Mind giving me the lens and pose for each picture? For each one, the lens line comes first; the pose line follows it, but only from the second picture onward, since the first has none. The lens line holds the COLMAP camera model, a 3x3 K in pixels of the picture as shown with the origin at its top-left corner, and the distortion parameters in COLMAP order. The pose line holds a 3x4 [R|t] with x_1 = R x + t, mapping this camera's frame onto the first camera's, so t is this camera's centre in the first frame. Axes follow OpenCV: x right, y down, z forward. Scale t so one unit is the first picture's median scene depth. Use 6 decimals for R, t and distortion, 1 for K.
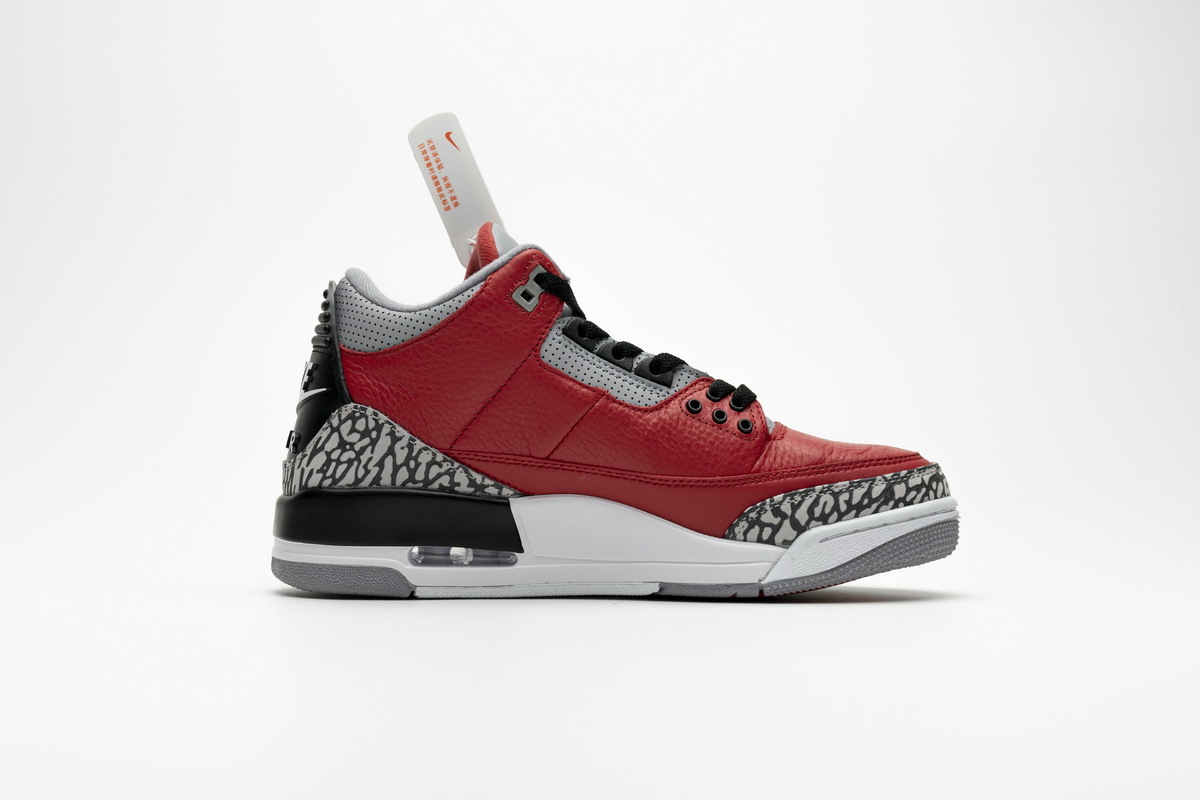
lens RADIAL K [[2203.8, 0, 602.4], [0, 2203.8, 395.3], [0, 0, 1]] dist [0.202507, 0.000000]
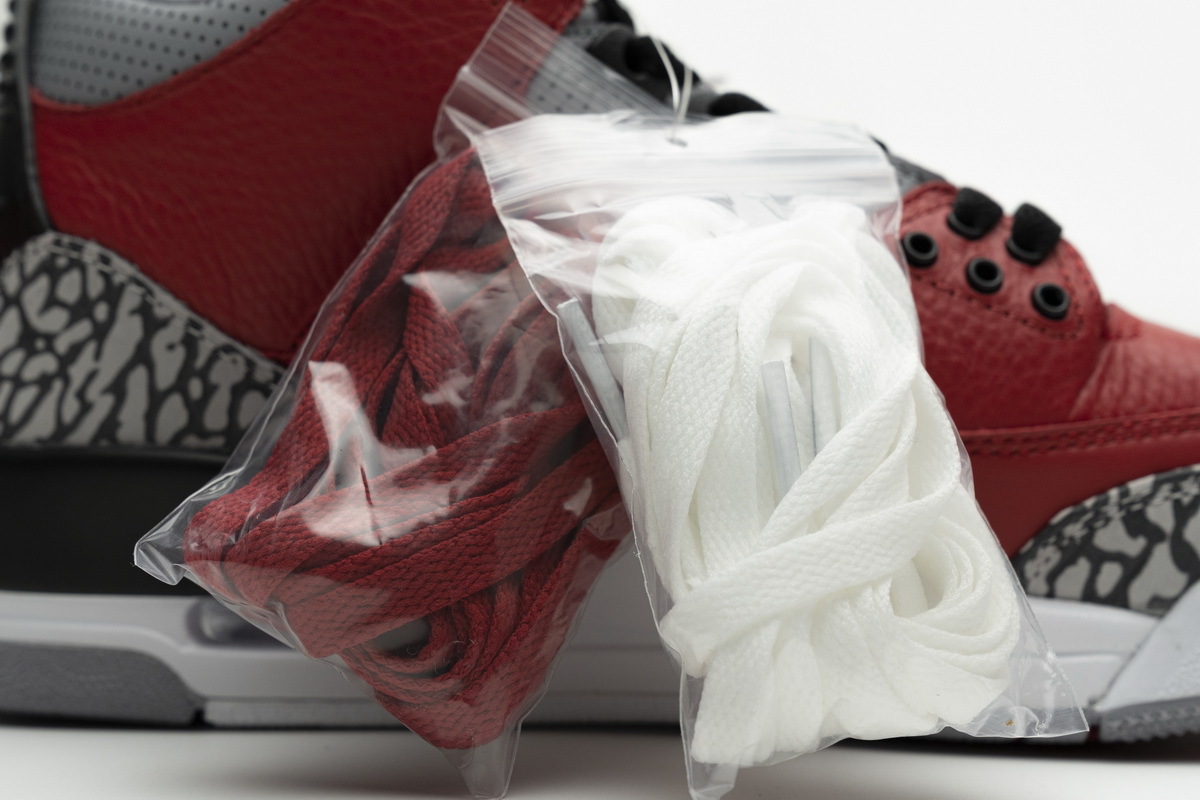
lens RADIAL K [[2017.2, 0, 595.6], [0, 2017.2, 401.6], [0, 0, 1]] dist [0.002999, 0.000000]
pose [[0.999708, 0.011431, -0.021307, -0.007716], [-0.011014, 0.999748, 0.019555, 0.025680], [0.021525, -0.019315, 0.999582, 0.643527]]
